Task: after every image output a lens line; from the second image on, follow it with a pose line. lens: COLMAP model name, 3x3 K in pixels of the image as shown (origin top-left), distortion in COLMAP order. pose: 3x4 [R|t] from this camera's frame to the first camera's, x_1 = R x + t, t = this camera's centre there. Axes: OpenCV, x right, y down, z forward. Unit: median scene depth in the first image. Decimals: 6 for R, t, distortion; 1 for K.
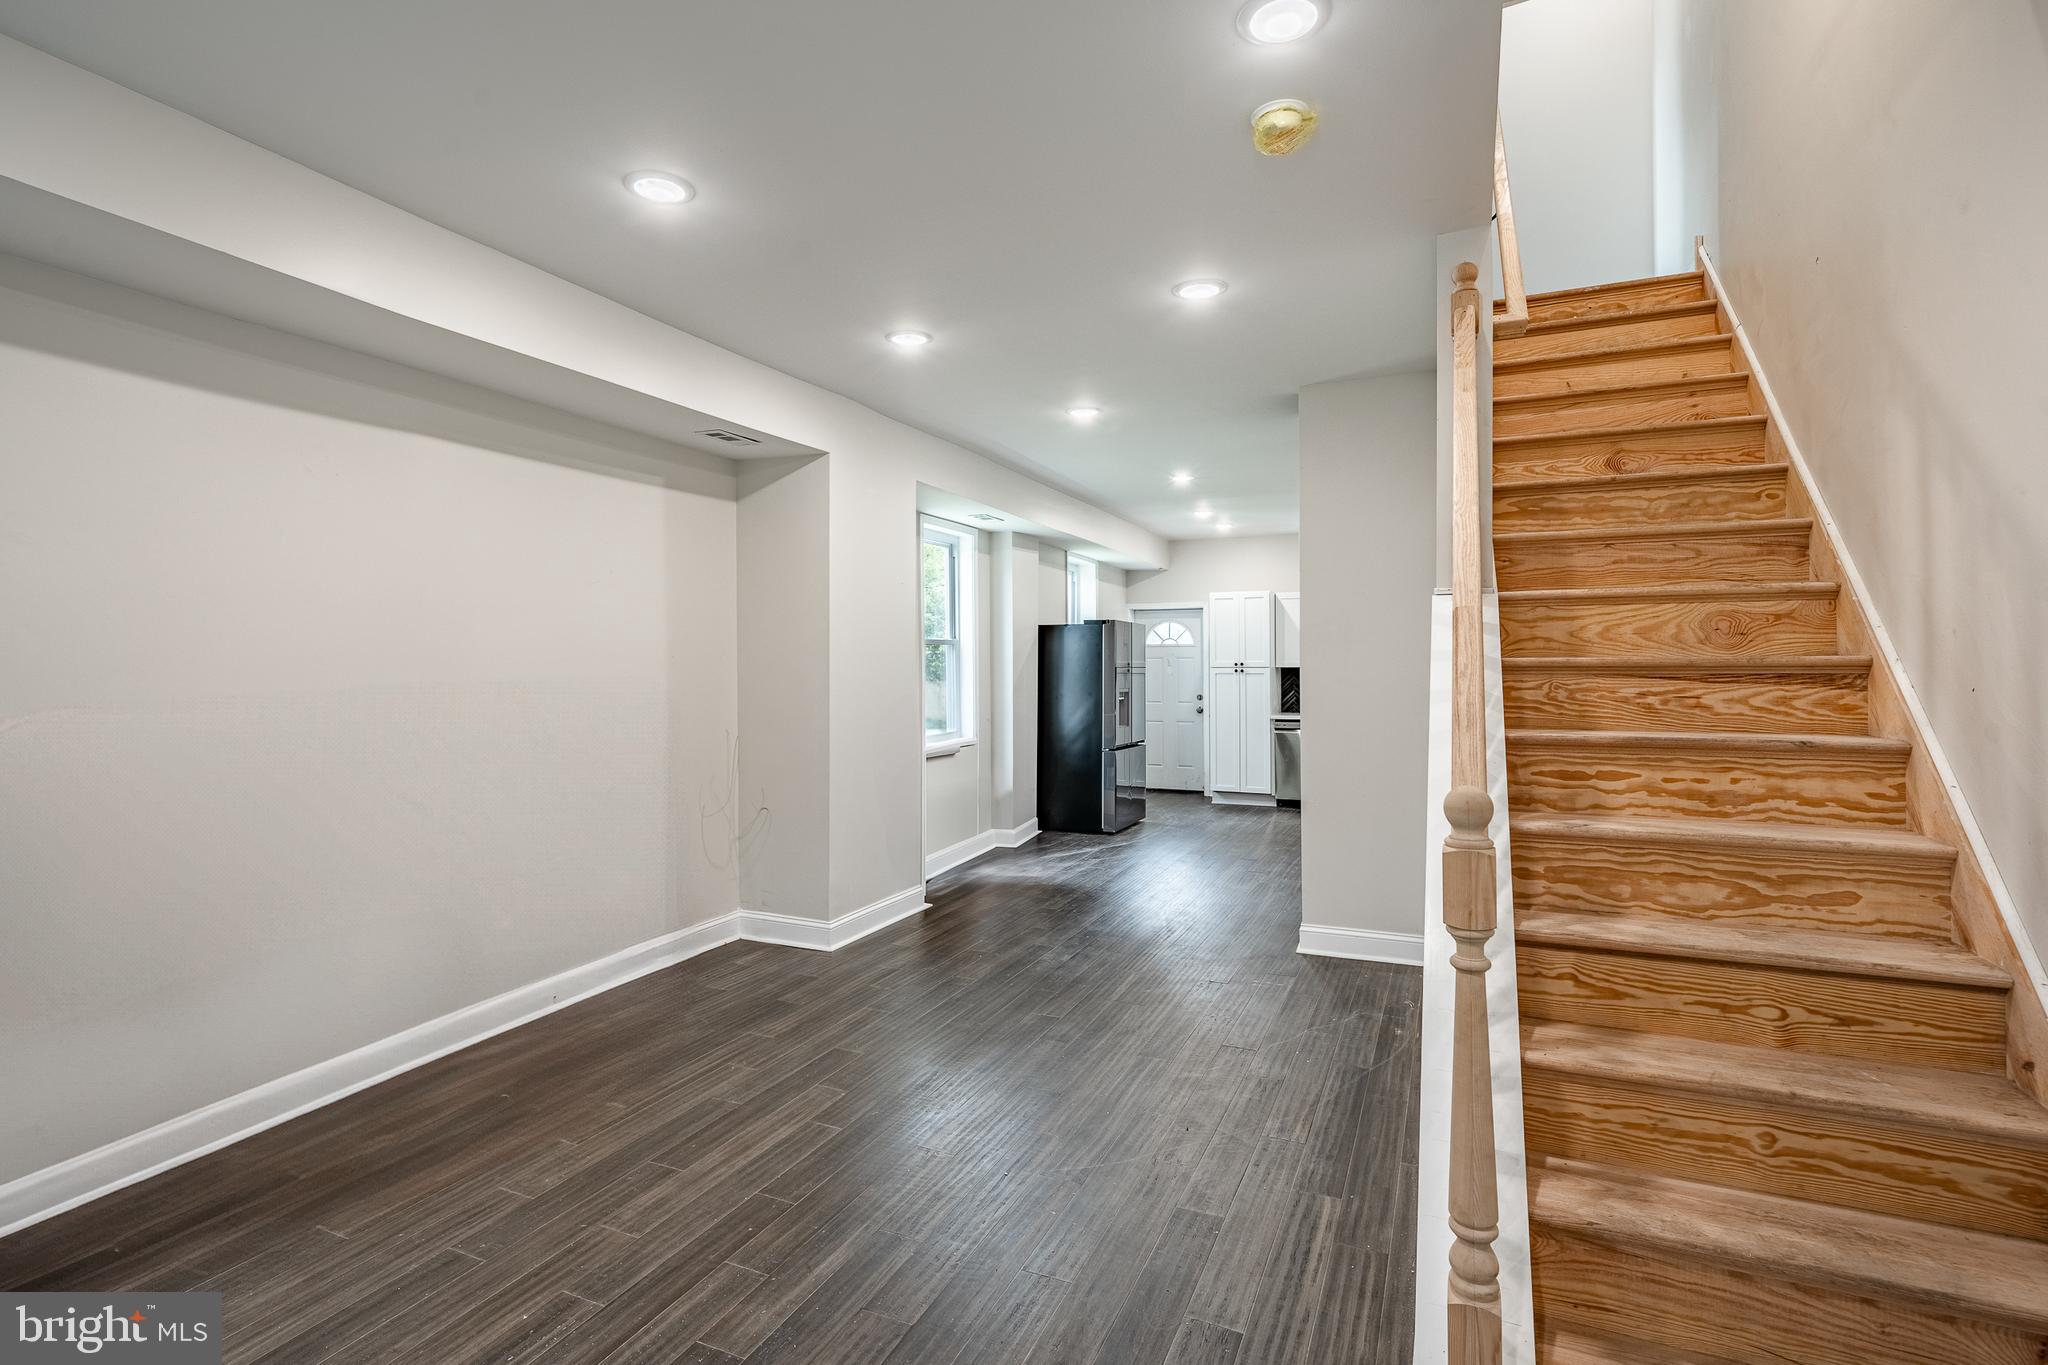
lens RADIAL K [[976.6, 0, 971.2], [0, 976.6, 636.3], [0, 0, 1]] dist [0.002876, 0.002148]
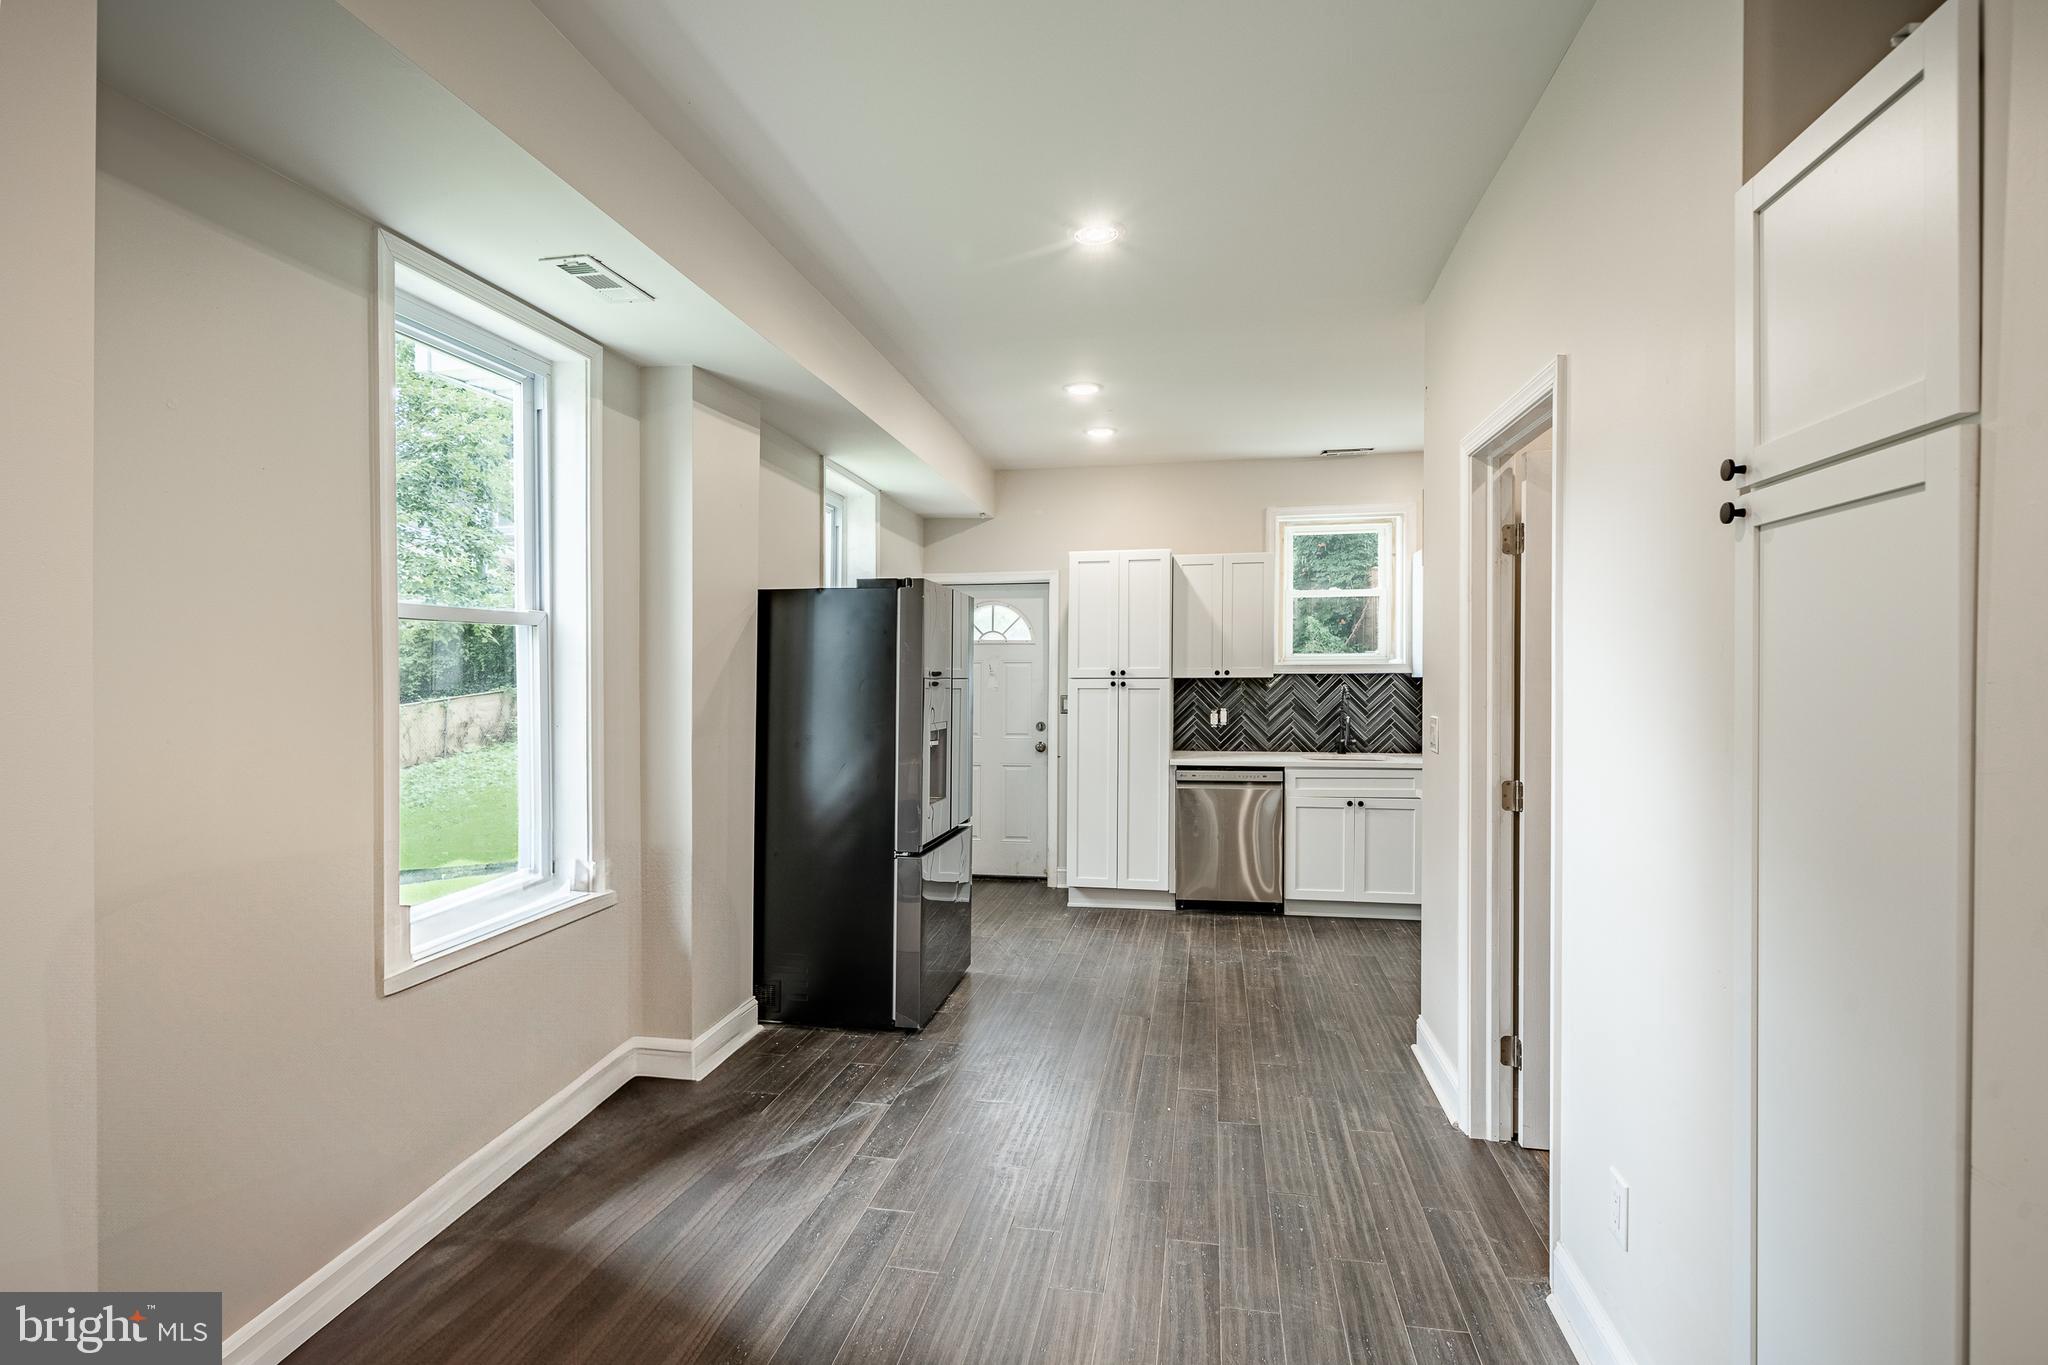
lens RADIAL K [[1032.9, 0, 1004.8], [0, 1032.9, 689.4], [0, 0, 1]] dist [-0.010064, 0.001147]
pose [[0.964176, -0.003097, 0.265244, 0.051551], [-0.008787, 0.999010, 0.043604, 0.014136], [-0.265116, -0.044372, 0.963195, 0.497969]]
